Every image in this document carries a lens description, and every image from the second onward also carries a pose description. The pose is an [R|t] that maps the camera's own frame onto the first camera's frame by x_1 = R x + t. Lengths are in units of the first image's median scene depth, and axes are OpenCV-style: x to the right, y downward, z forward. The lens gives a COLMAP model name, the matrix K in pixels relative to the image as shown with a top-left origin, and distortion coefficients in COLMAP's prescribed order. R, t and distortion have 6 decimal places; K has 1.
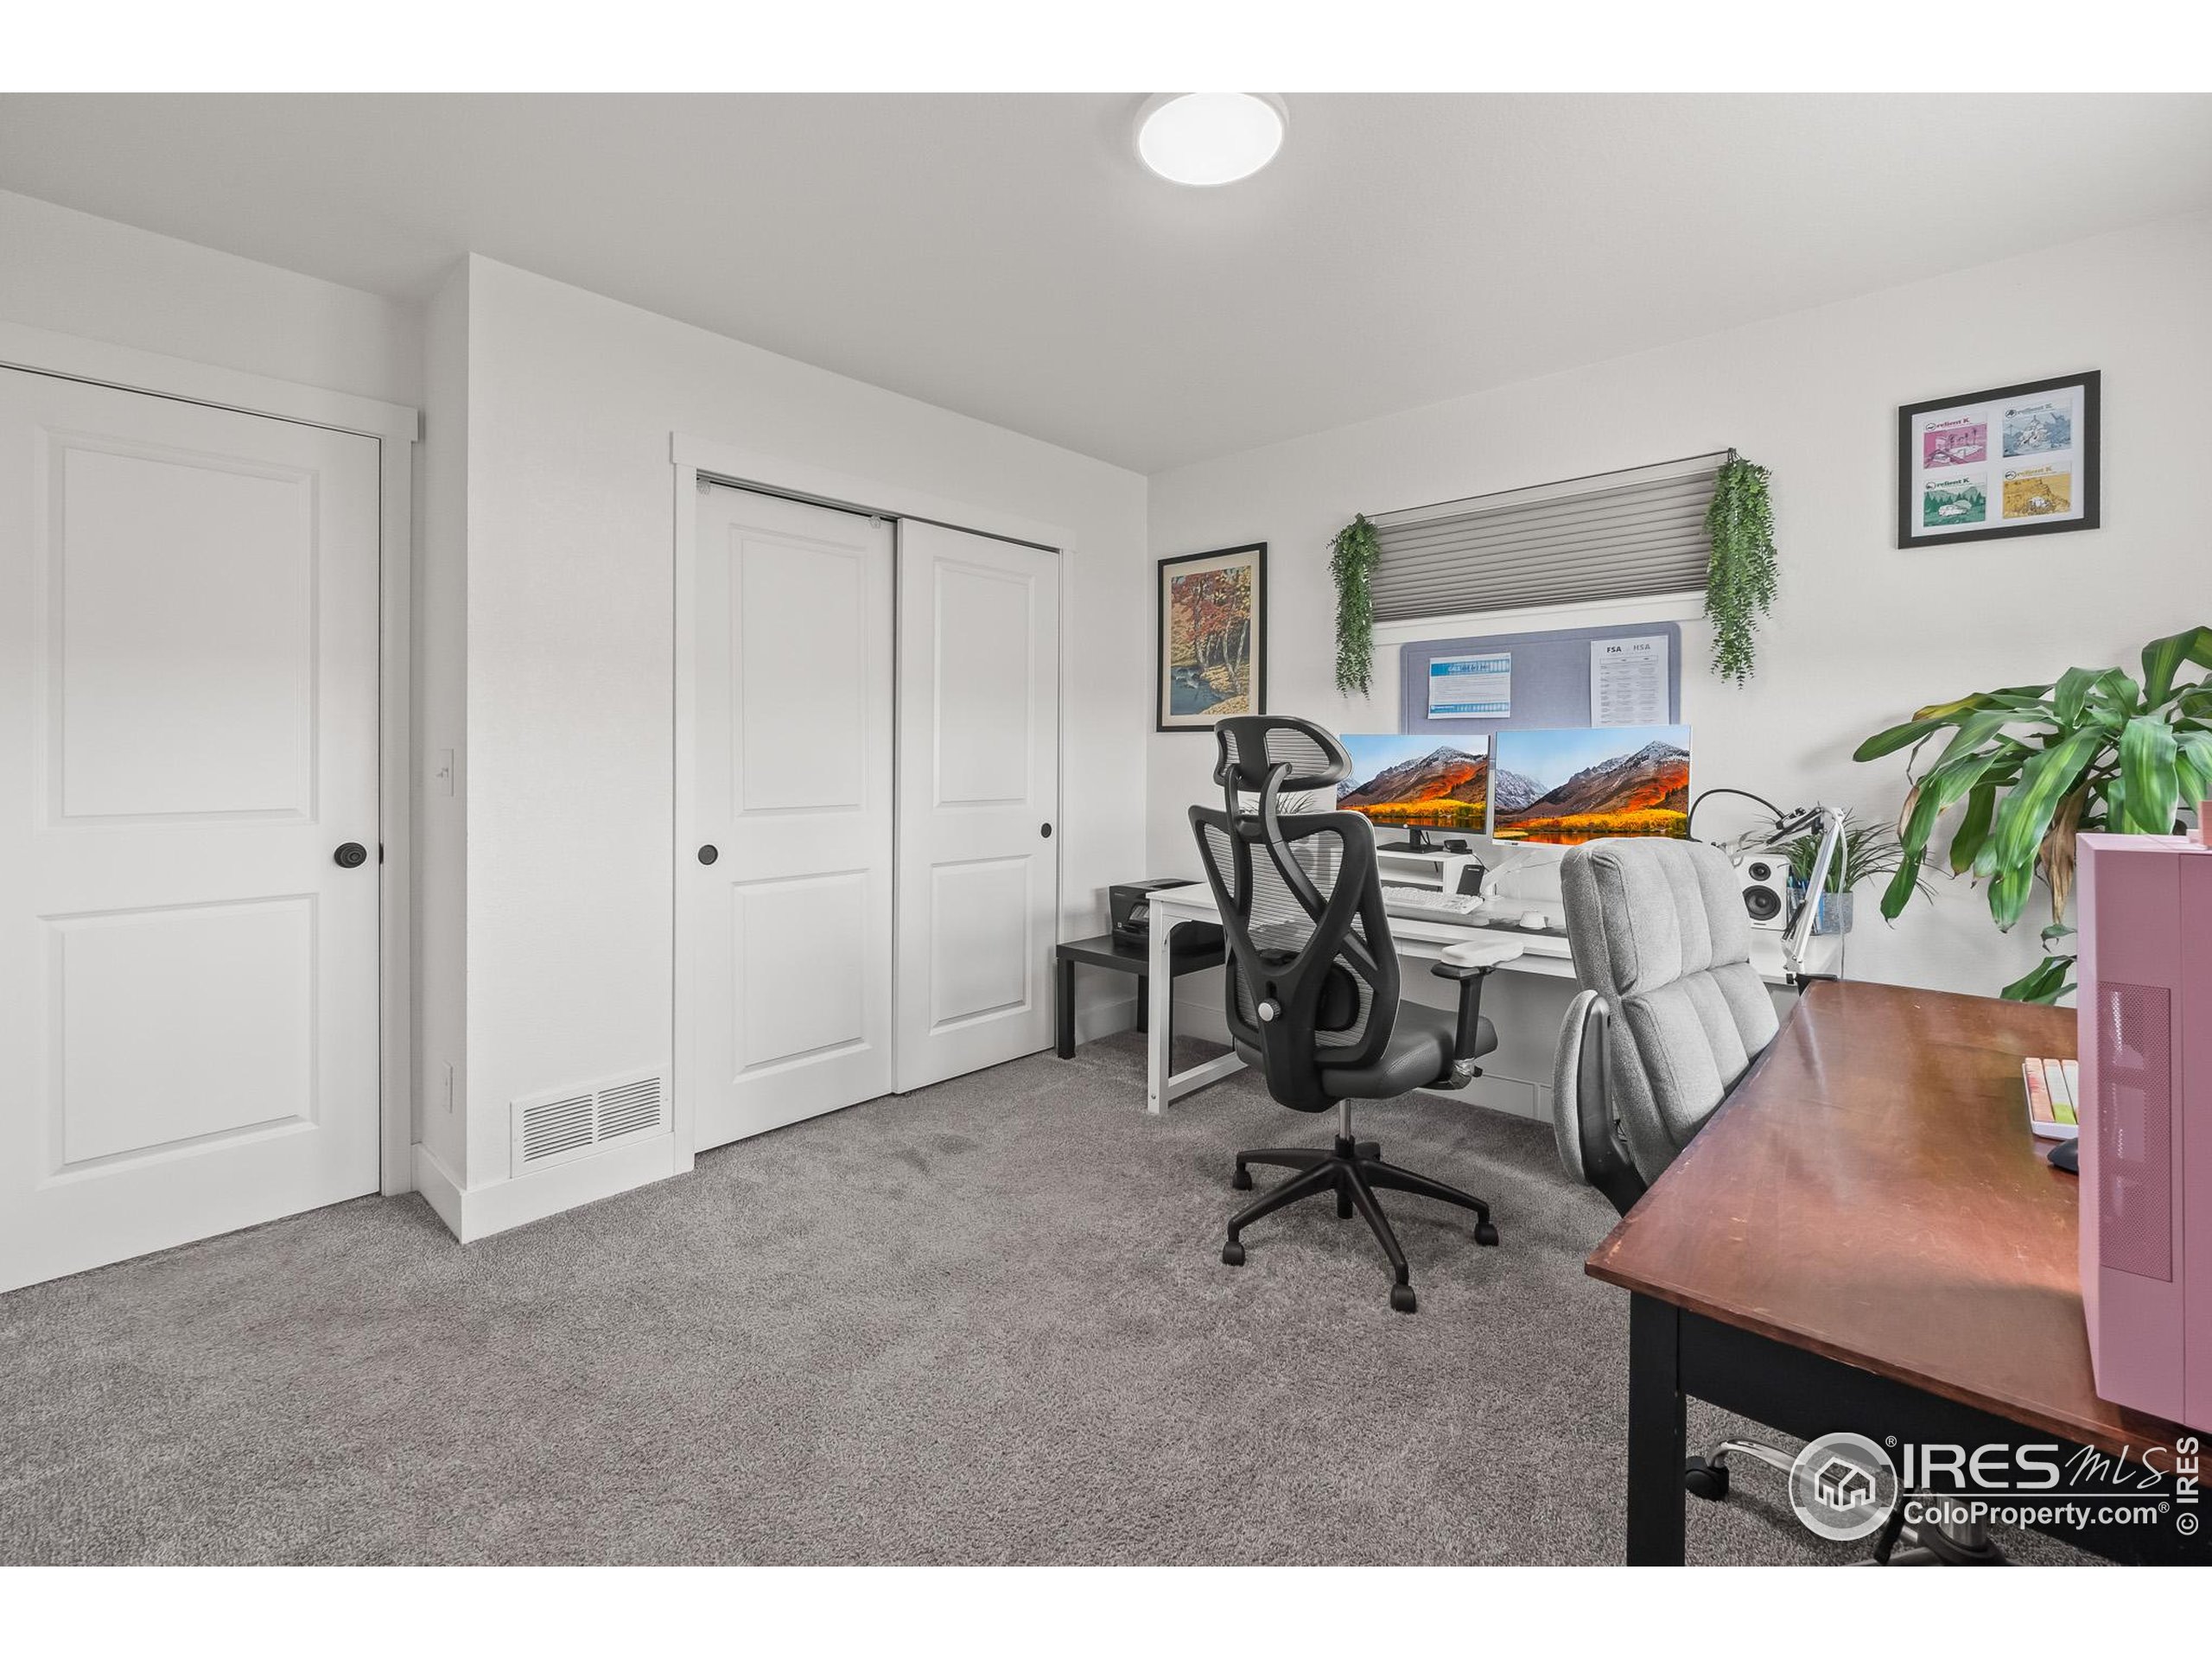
lens RADIAL K [[959.6, 0, 1104.4], [0, 959.6, 733.3], [0, 0, 1]] dist [-0.003176, -0.000913]
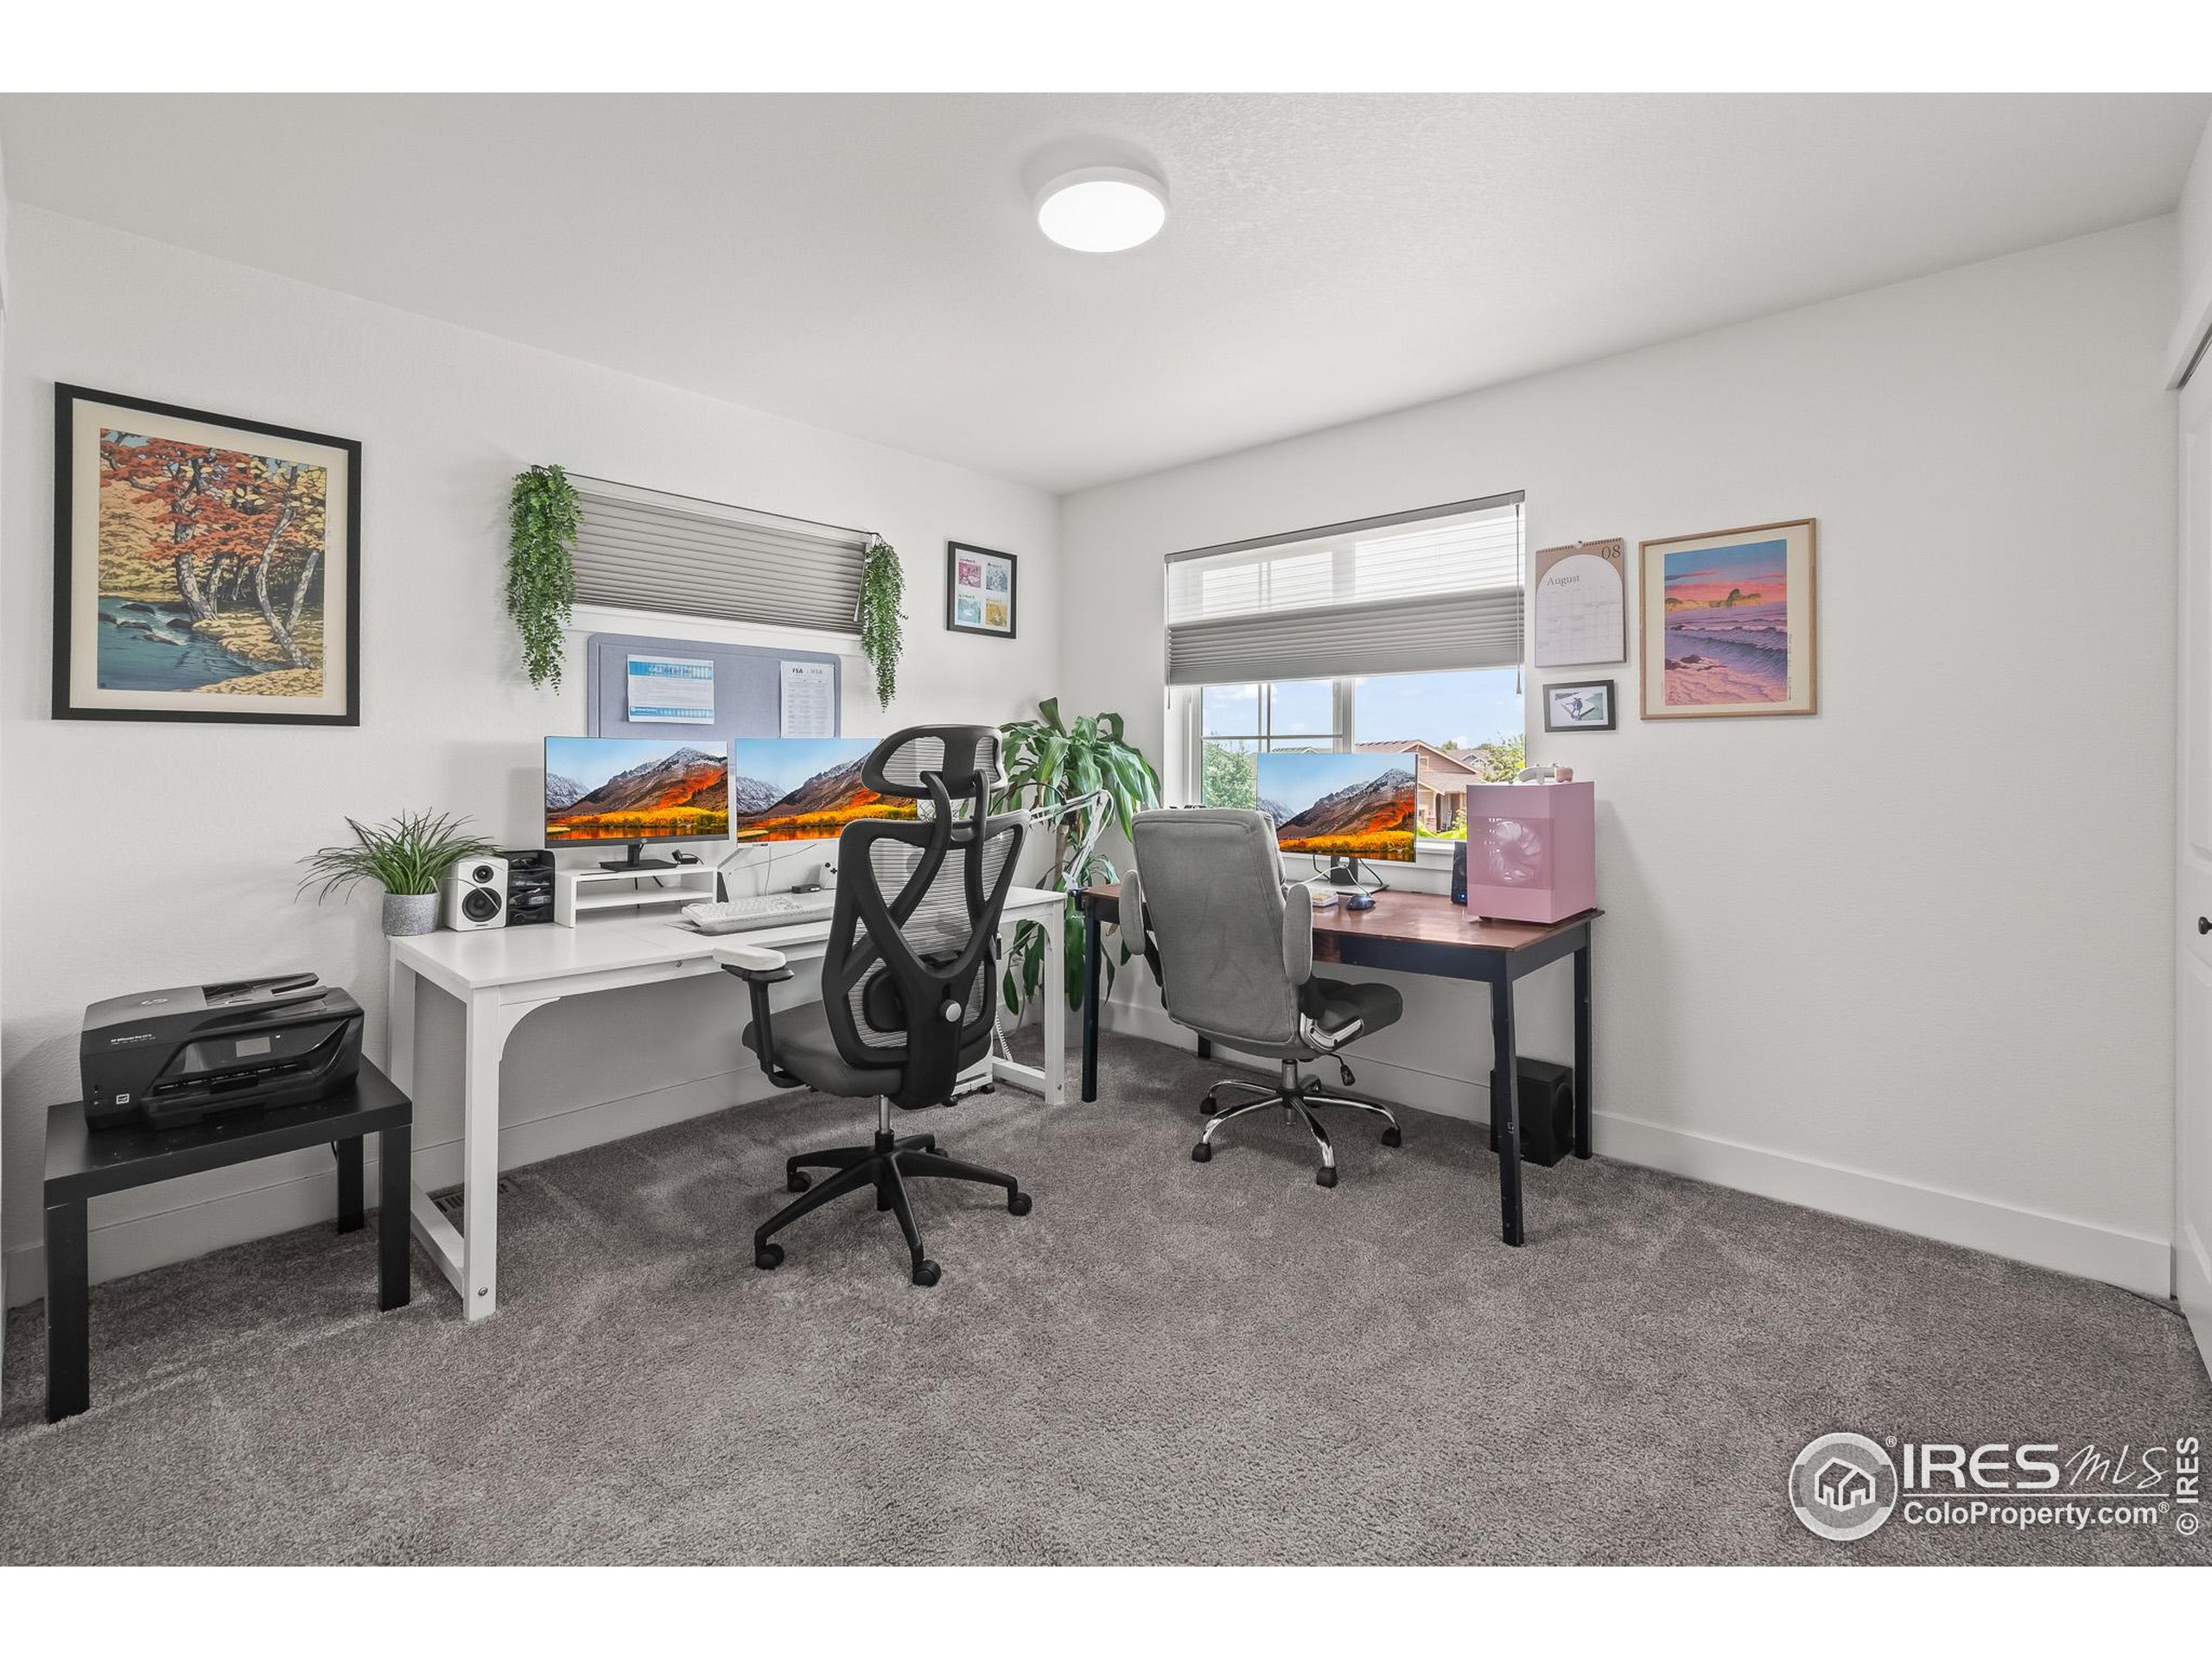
lens RADIAL K [[959.6, 0, 1104.4], [0, 959.6, 733.3], [0, 0, 1]] dist [-0.003176, -0.000913]
pose [[-0.003417, 0.025597, 0.999667, -0.599535], [-0.019595, 0.999479, -0.025659, 0.011143], [-0.999802, -0.019676, -0.002914, 0.588093]]
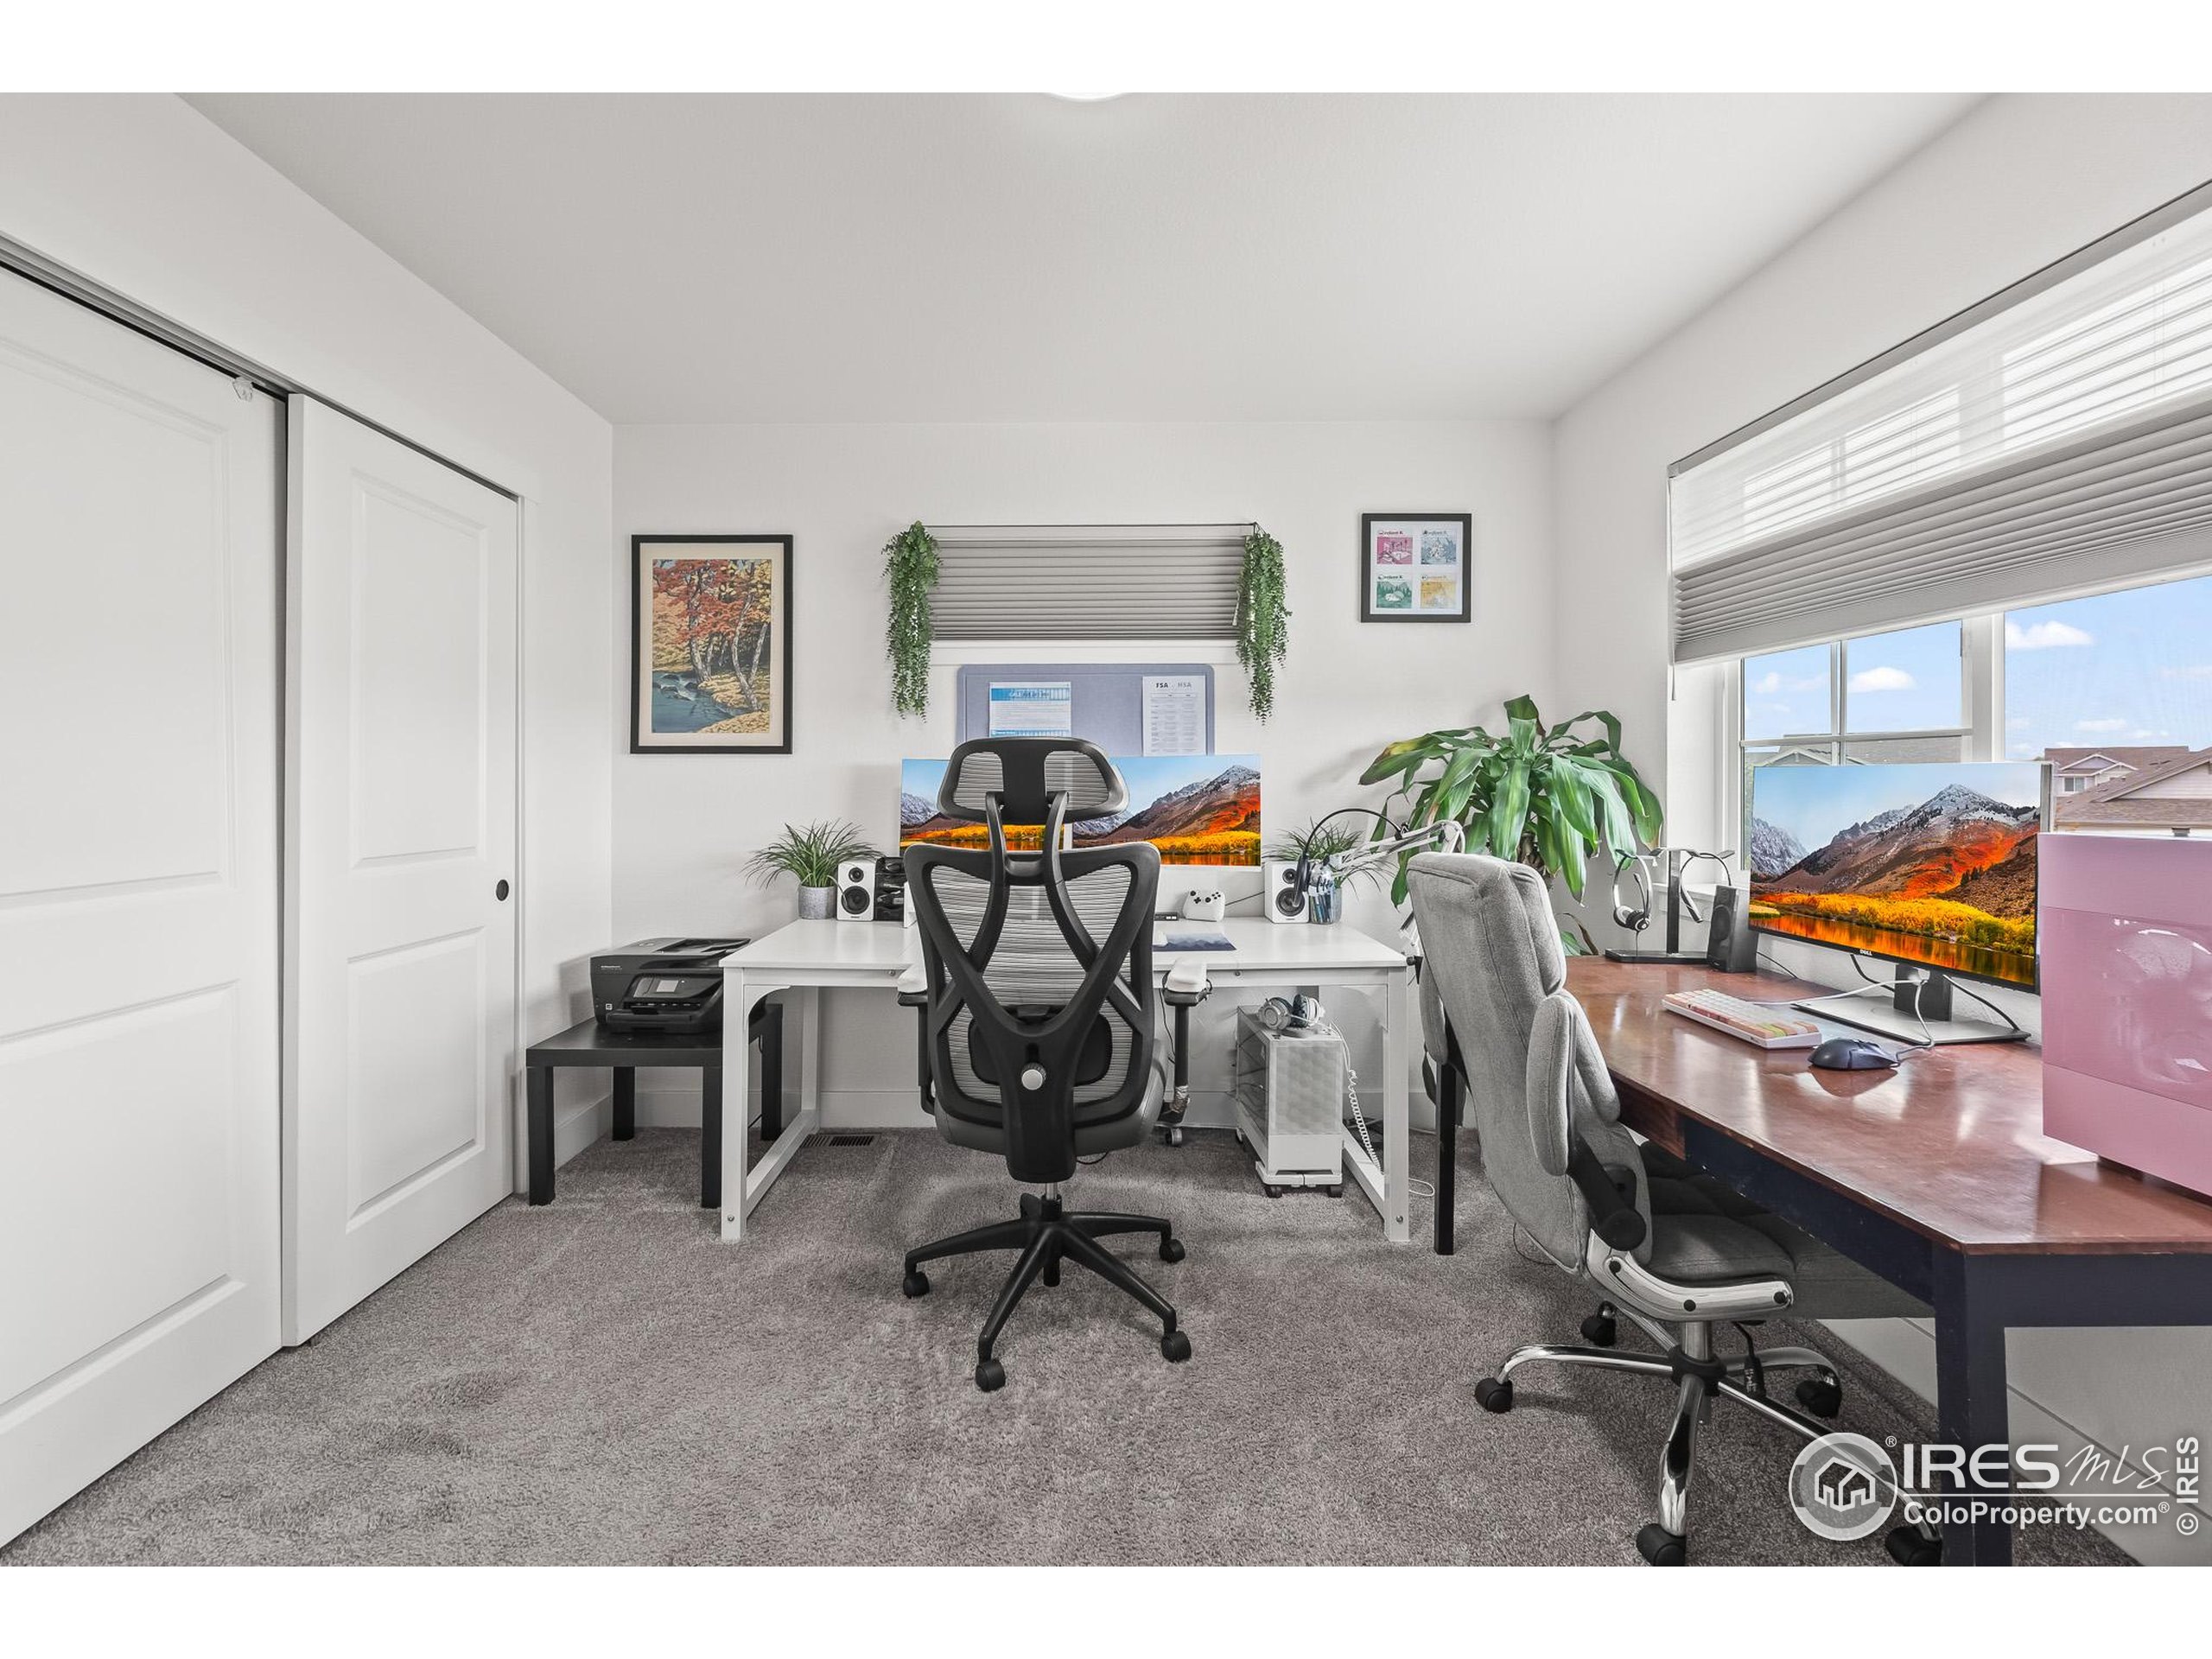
lens RADIAL K [[949.1, 0, 1093.1], [0, 949.1, 764.0], [0, 0, 1]] dist [0.000648, -0.004105]
pose [[0.739396, 0.007651, 0.673228, -0.249430], [-0.010572, 0.999944, 0.000246, 0.004092], [-0.673188, -0.007299, 0.739435, 0.226219]]
